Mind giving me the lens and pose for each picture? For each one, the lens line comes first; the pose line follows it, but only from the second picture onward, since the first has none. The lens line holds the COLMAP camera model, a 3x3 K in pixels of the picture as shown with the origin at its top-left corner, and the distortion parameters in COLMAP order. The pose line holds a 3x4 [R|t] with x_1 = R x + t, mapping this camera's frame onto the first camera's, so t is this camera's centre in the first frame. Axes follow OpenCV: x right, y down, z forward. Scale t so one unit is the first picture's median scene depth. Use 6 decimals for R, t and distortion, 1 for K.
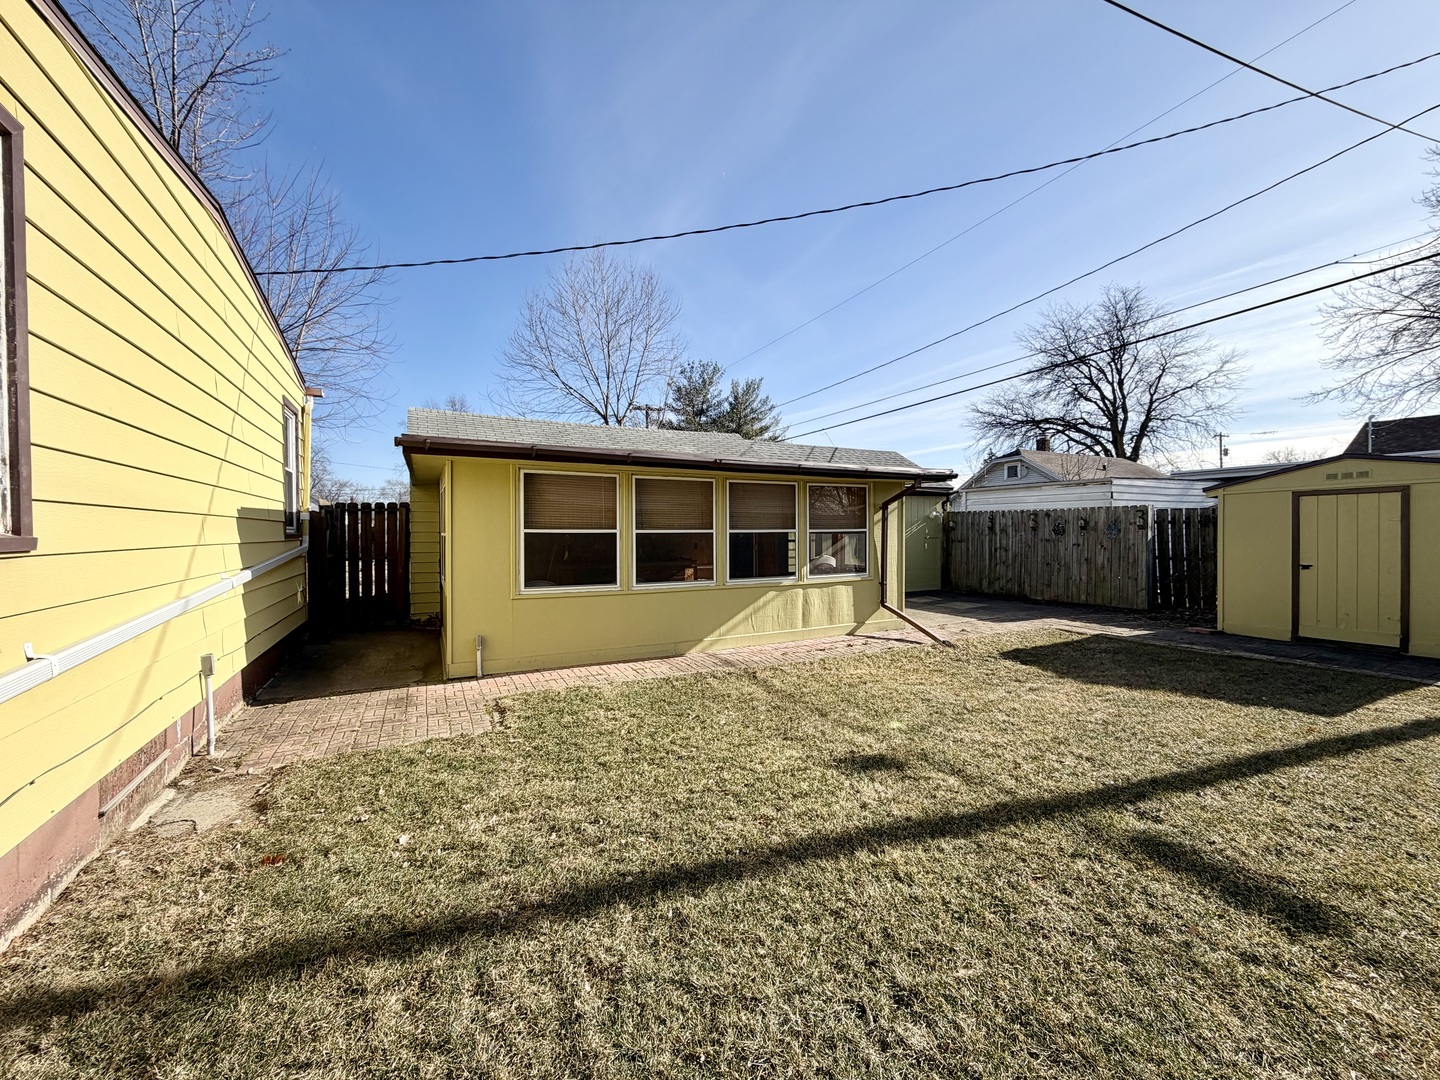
lens RADIAL K [[571.2, 0, 720.0], [0, 571.2, 540.0], [0, 0, 1]] dist [-0.000669, -0.000171]
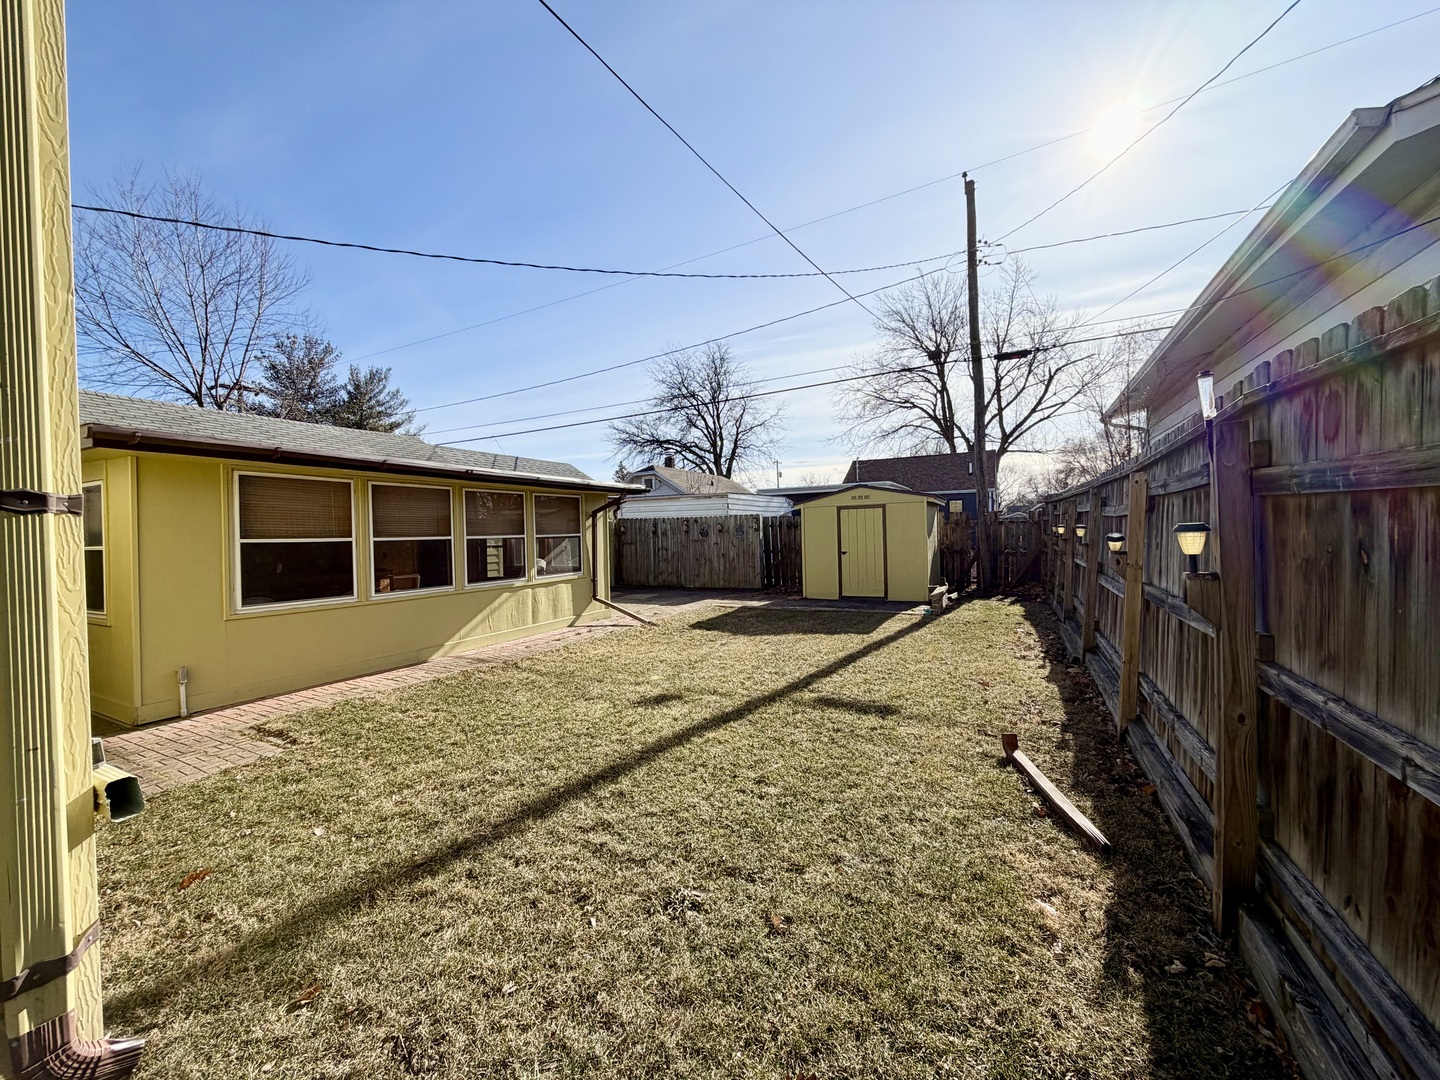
lens RADIAL K [[571.2, 0, 720.0], [0, 571.2, 540.0], [0, 0, 1]] dist [-0.000669, -0.000171]
pose [[0.809878, -0.021317, 0.586211, -0.196037], [0.027603, 0.999617, -0.001786, 0.003208], [-0.585949, 0.017627, 0.810156, -0.103486]]
